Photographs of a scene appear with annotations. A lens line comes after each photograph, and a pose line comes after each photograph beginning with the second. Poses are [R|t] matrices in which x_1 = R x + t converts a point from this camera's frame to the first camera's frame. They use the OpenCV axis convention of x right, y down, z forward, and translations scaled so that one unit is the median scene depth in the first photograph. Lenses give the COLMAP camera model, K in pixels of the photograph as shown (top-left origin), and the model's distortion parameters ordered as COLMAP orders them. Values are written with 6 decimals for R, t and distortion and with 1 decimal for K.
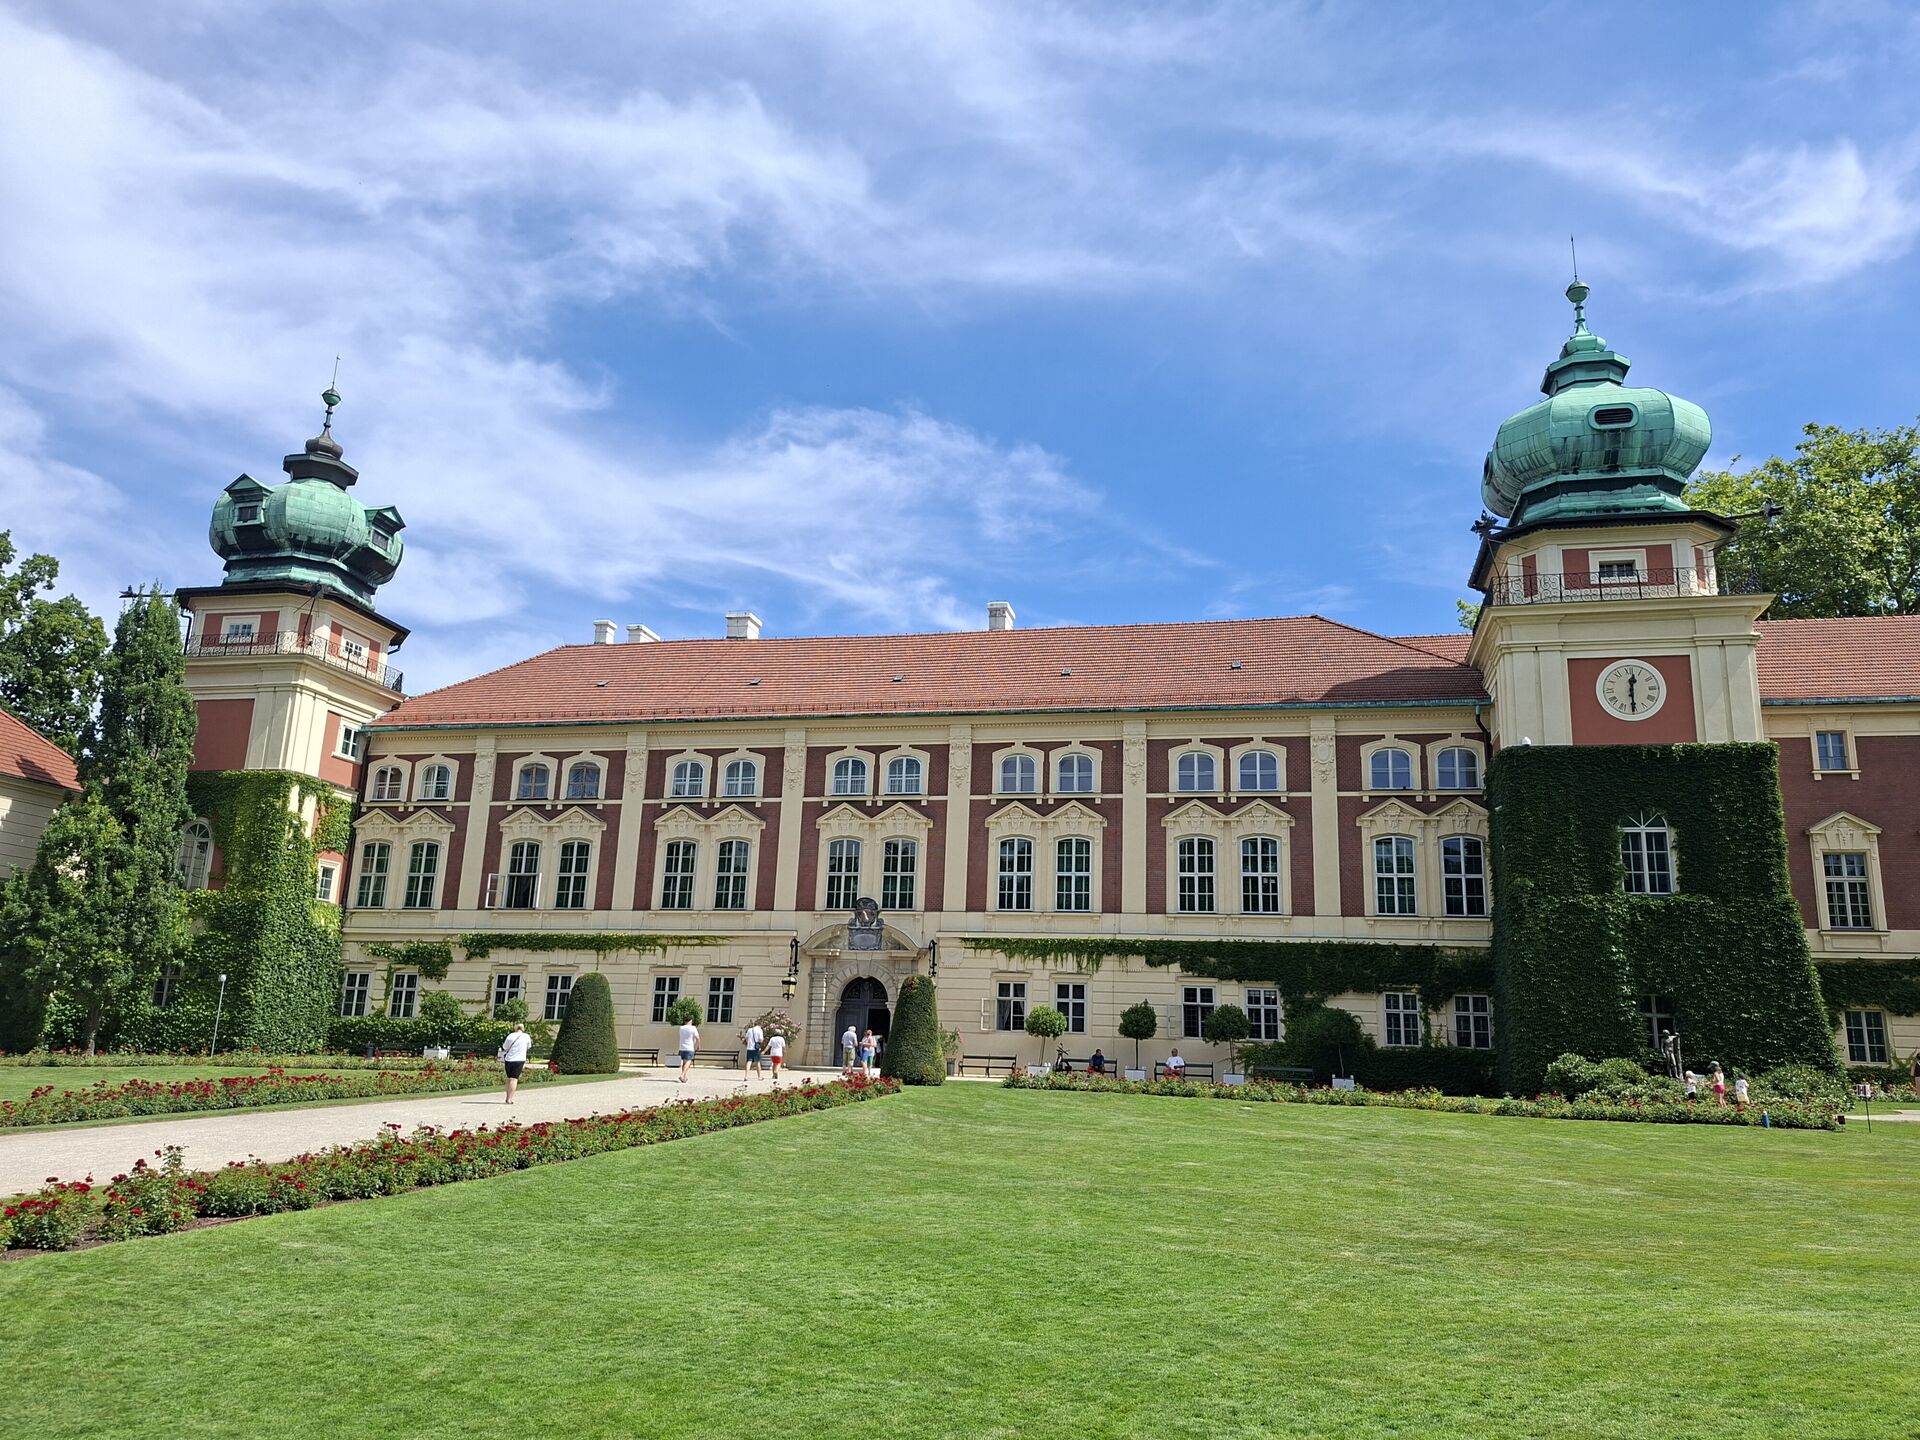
lens RADIAL K [[1375.0, 0, 962.4], [0, 1375.0, 750.1], [0, 0, 1]] dist [0.071275, -0.005157]
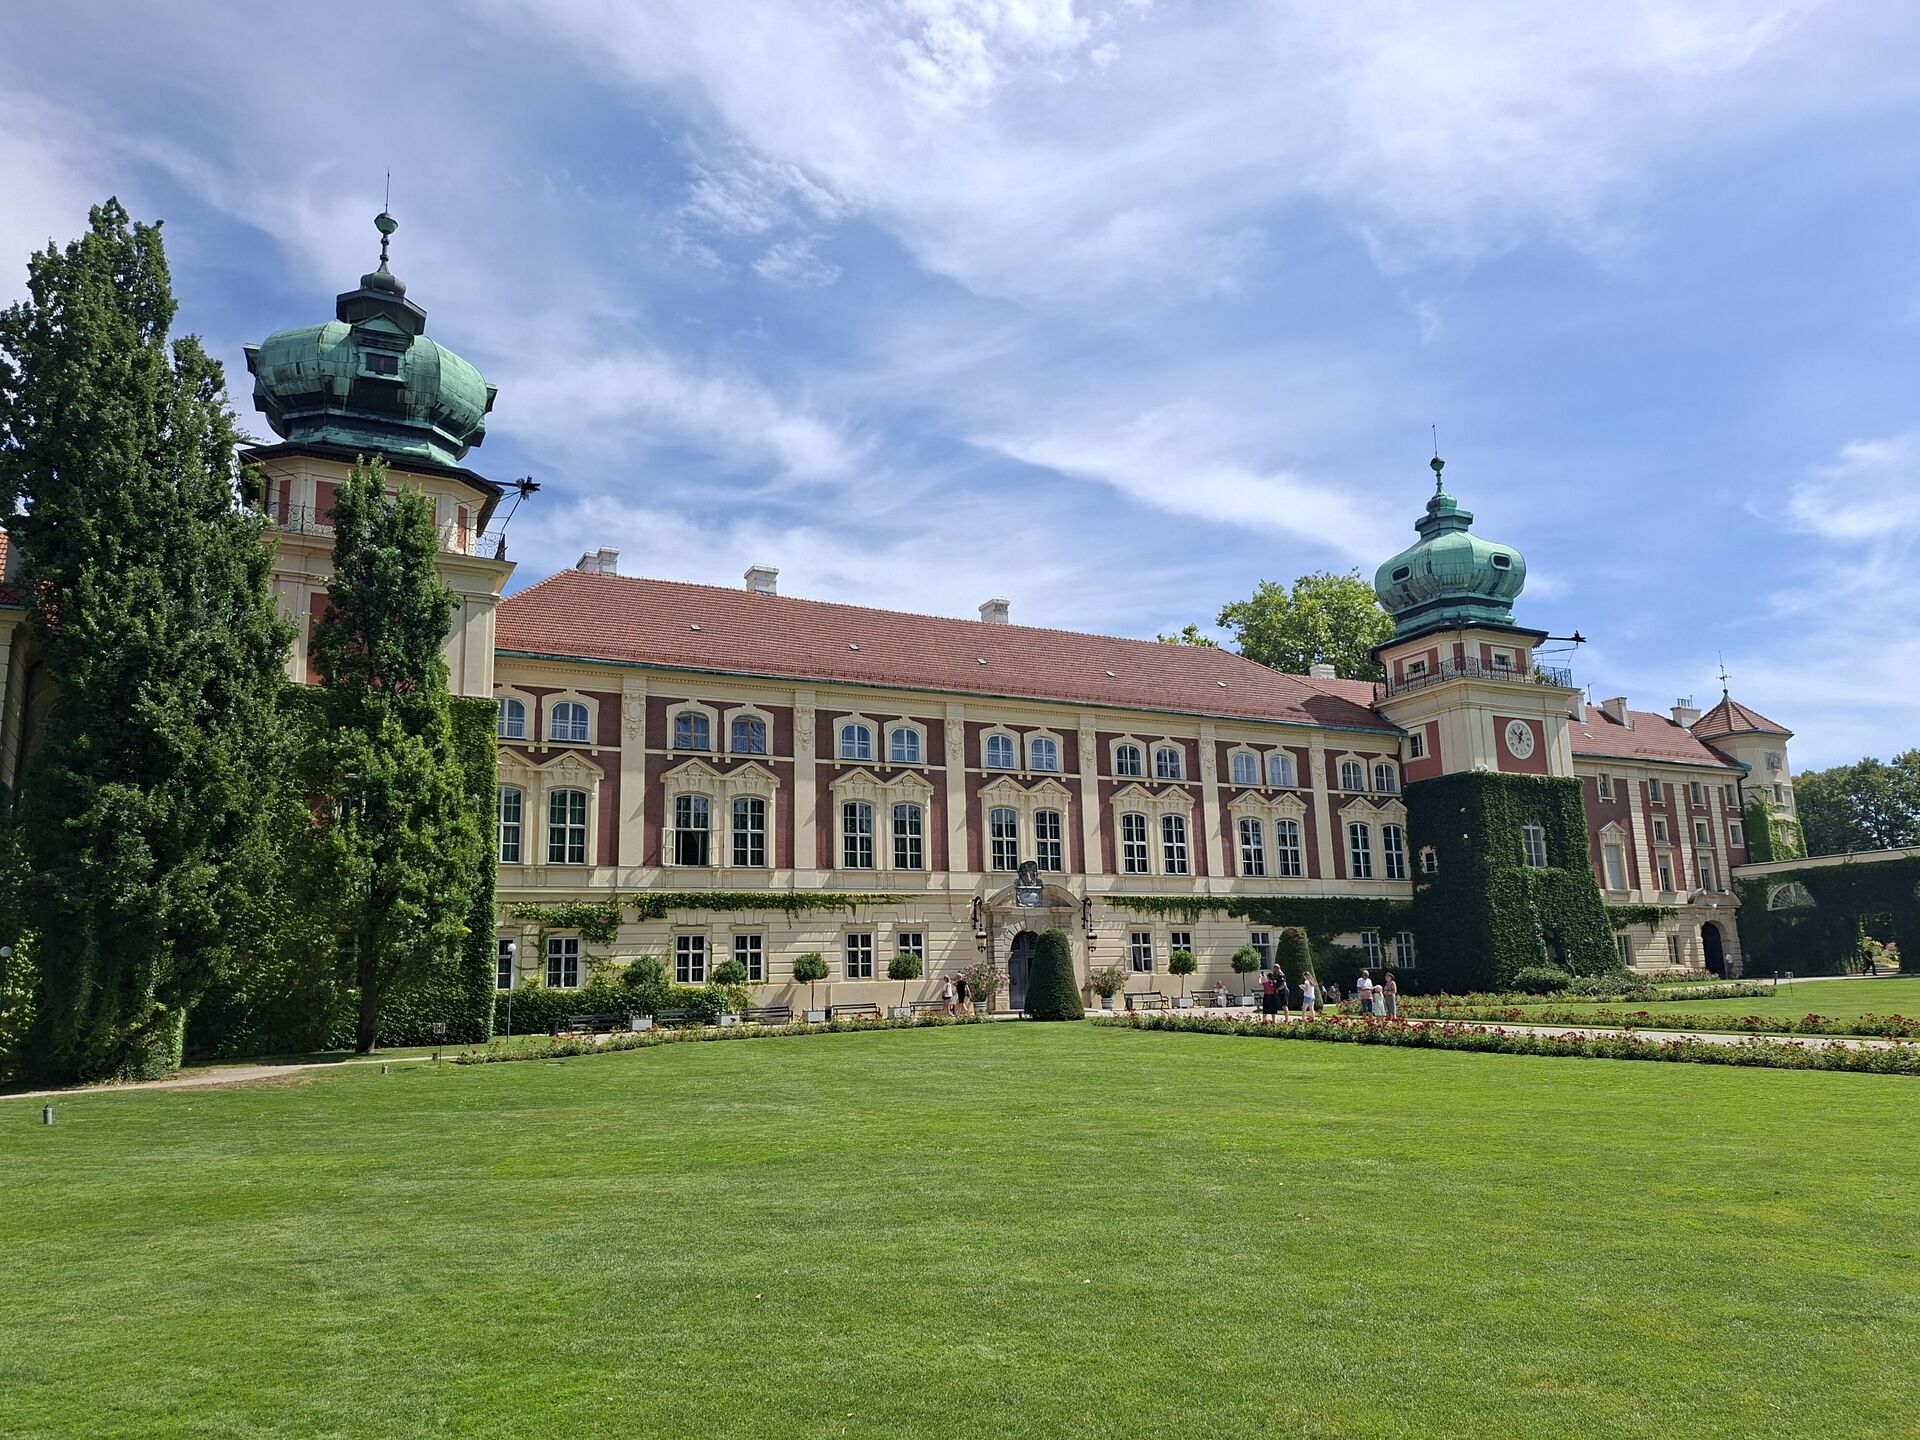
lens RADIAL K [[1375.0, 0, 947.2], [0, 1375.0, 747.1], [0, 0, 1]] dist [0.071275, -0.005157]
pose [[0.738602, 0.065517, 0.670950, -0.850888], [-0.090496, 0.995894, 0.002373, 0.016856], [-0.668040, -0.062471, 0.741499, 0.204248]]
